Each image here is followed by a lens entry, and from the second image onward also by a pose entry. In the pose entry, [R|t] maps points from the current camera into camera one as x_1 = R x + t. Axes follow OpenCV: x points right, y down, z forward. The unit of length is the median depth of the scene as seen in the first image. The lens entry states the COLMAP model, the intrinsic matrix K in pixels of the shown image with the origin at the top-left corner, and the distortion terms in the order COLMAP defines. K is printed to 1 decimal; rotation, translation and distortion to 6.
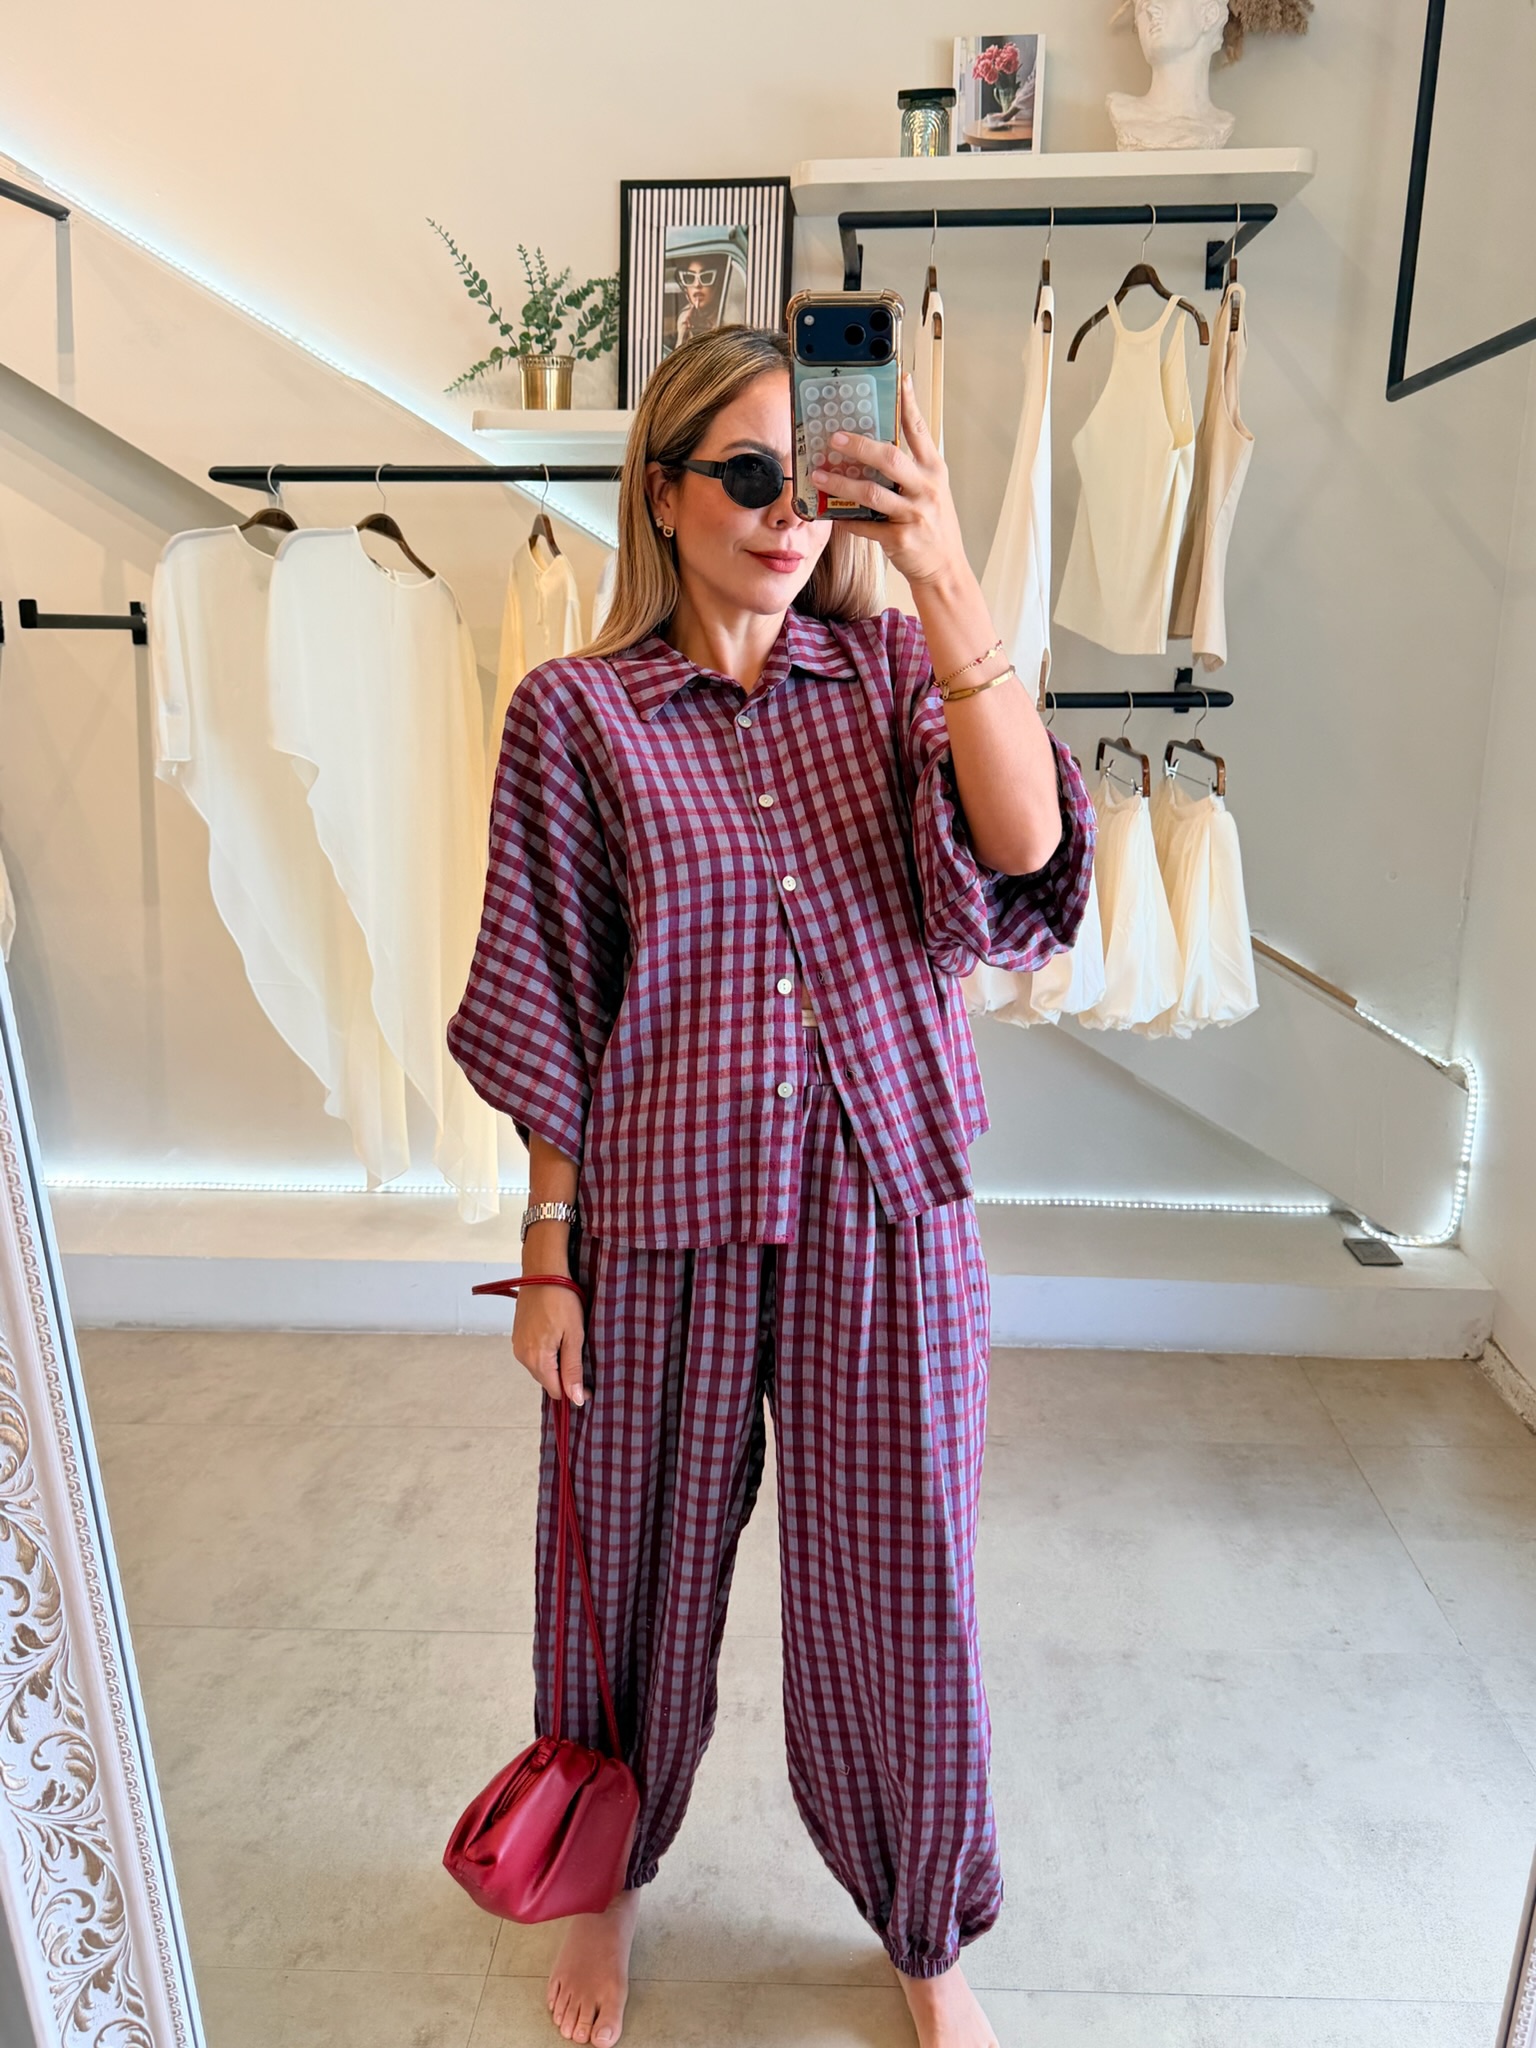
lens RADIAL K [[1826.5, 0, 768.0], [0, 1826.5, 1024.0], [0, 0, 1]] dist [0.137062, -0.303692]
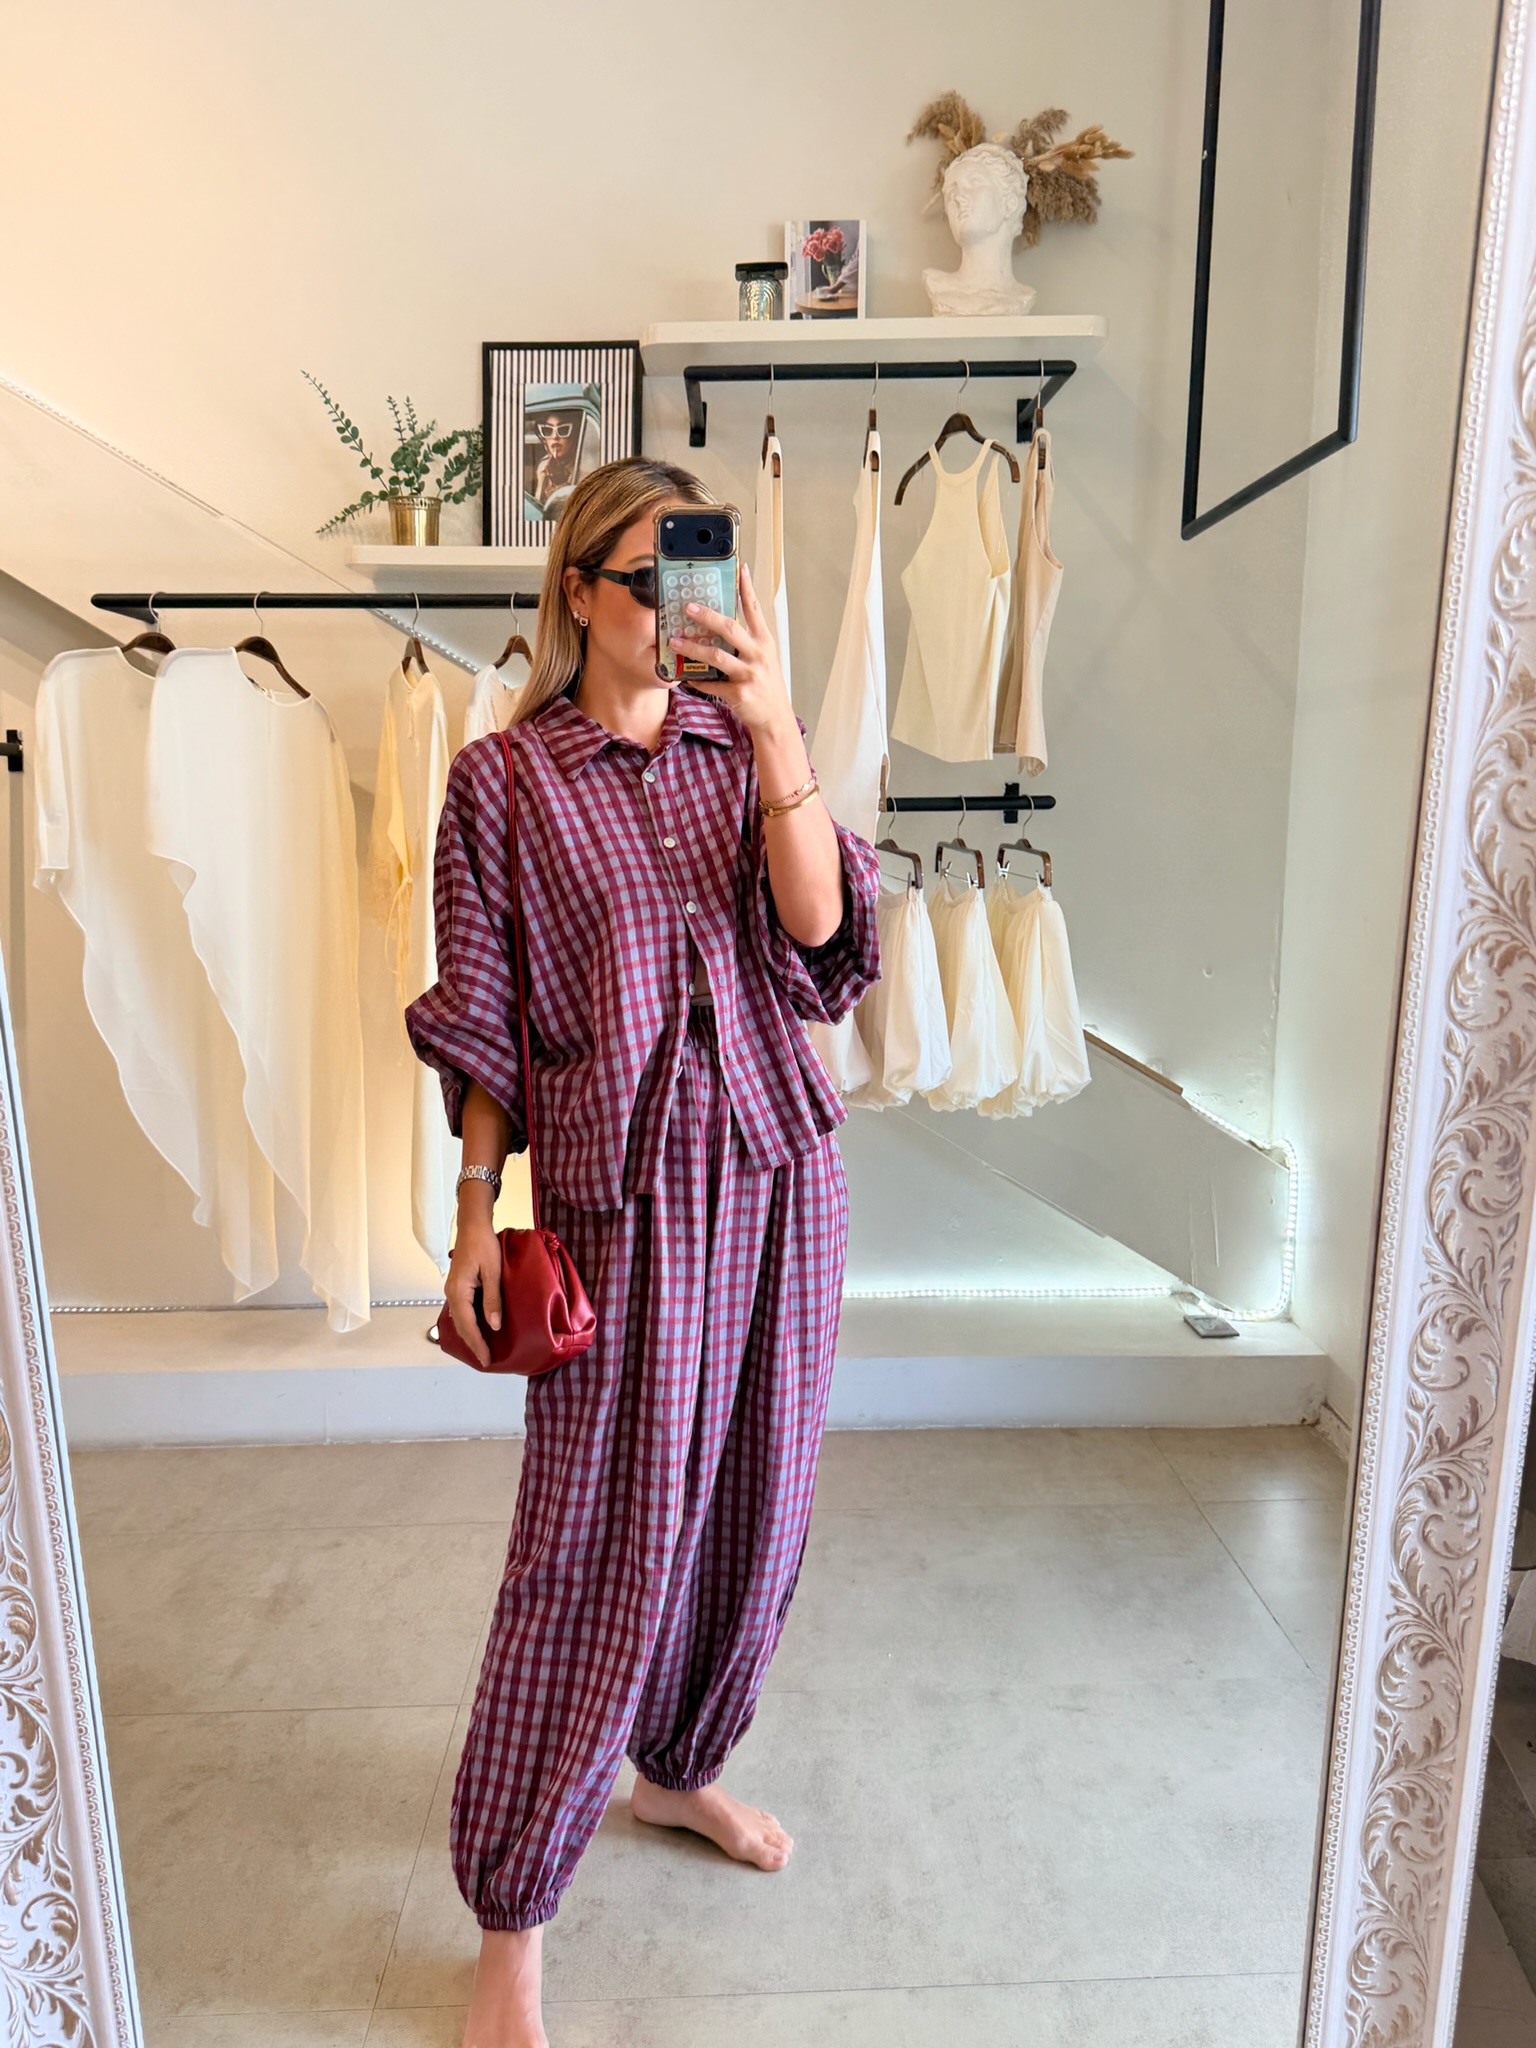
lens RADIAL K [[1826.5, 0, 768.0], [0, 1826.5, 1024.0], [0, 0, 1]] dist [0.137062, -0.303692]
pose [[0.996679, -0.016913, 0.079652, -0.006194], [0.025584, 0.993698, -0.109131, 0.066796], [-0.077304, 0.110806, 0.990831, -0.045750]]
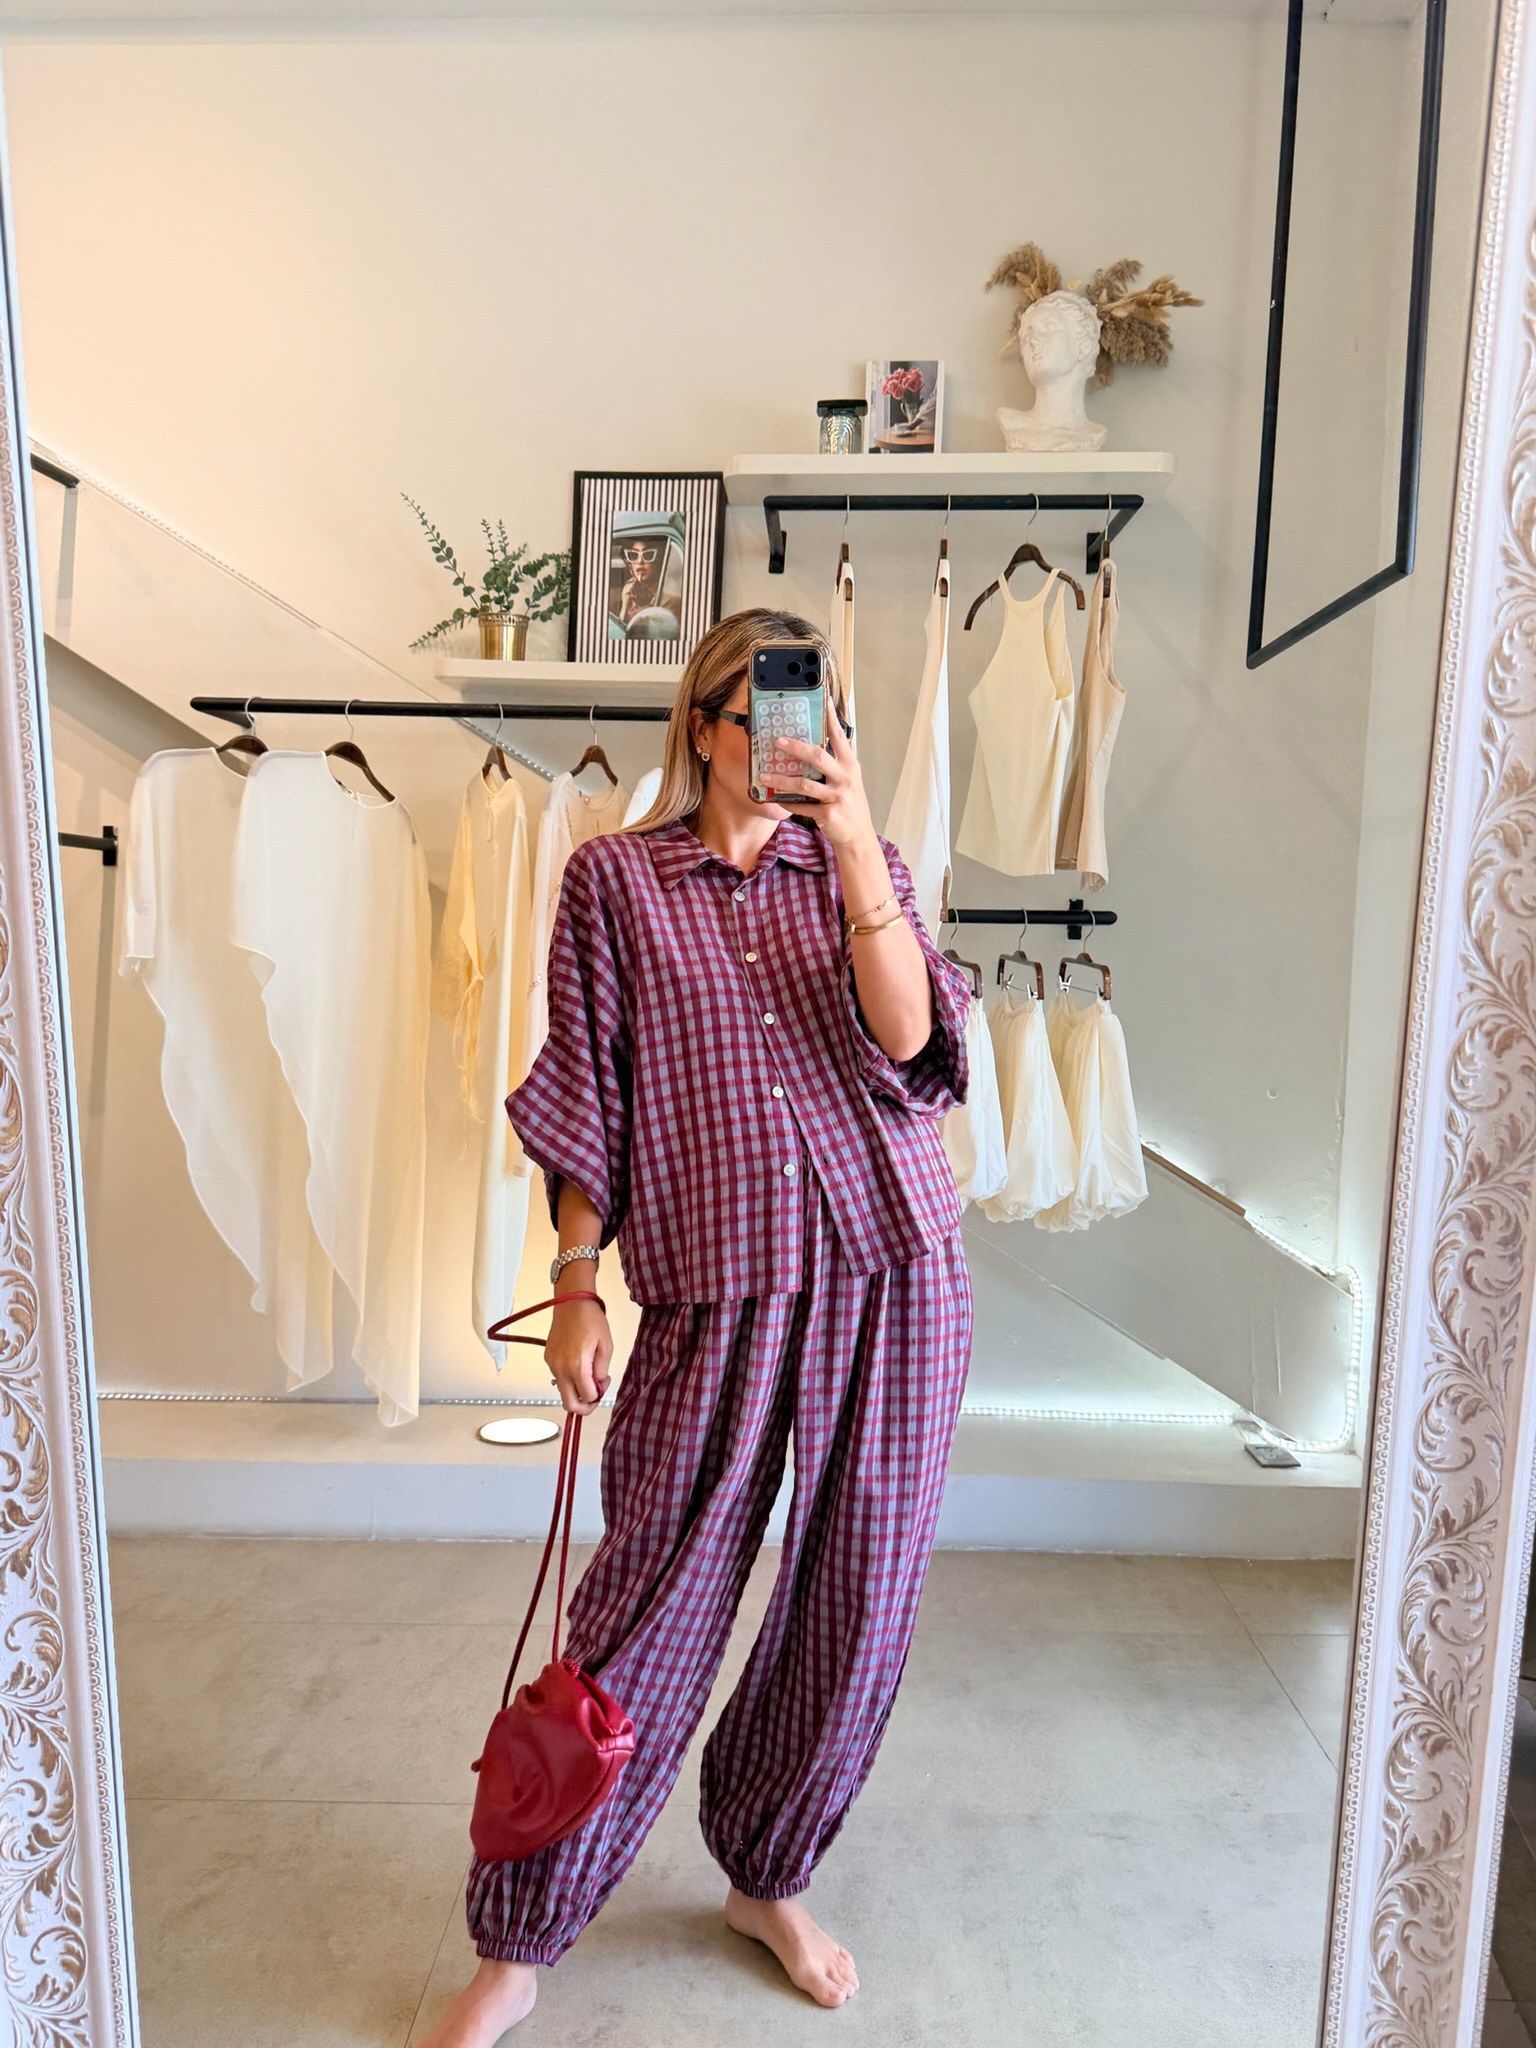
lens RADIAL K [[1834.5, 0, 772.5], [0, 1834.5, 1000.2], [0, 0, 1]] dist [0.149603, -0.298860]
pose [[0.999134, 0.017736, 0.037632, 0.005017], [-0.010221, 0.981494, -0.191221, 0.083282], [-0.040327, 0.190671, 0.980825, -0.063127]]
